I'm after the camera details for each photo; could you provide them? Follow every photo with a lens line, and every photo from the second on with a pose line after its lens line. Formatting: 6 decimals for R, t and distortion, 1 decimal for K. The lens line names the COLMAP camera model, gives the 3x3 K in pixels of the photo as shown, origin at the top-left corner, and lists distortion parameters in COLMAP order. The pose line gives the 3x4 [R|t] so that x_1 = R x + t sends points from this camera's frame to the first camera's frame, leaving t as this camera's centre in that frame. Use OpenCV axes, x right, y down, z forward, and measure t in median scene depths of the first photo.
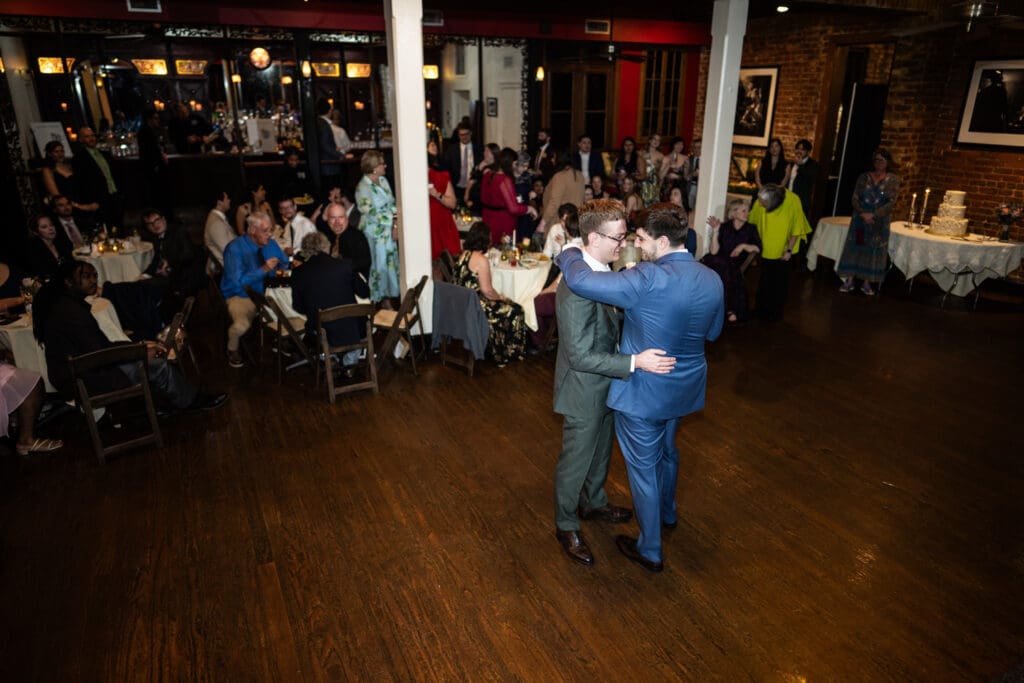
lens RADIAL K [[668.6, 0, 512.0], [0, 668.6, 341.5], [0, 0, 1]] dist [-0.000430, 0.000439]
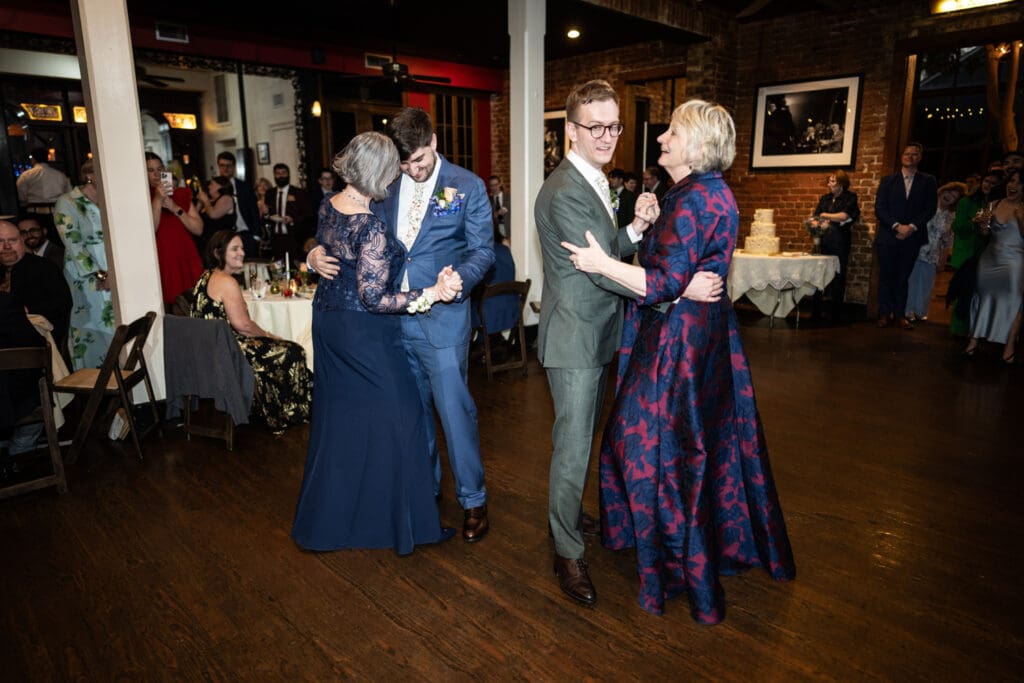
lens RADIAL K [[668.6, 0, 512.0], [0, 668.6, 341.5], [0, 0, 1]] dist [-0.000430, 0.000439]
pose [[0.955368, -0.070244, 0.286947, 0.019028], [0.108695, 0.986765, -0.120334, 0.041514], [-0.274697, 0.146153, 0.950358, 0.197411]]
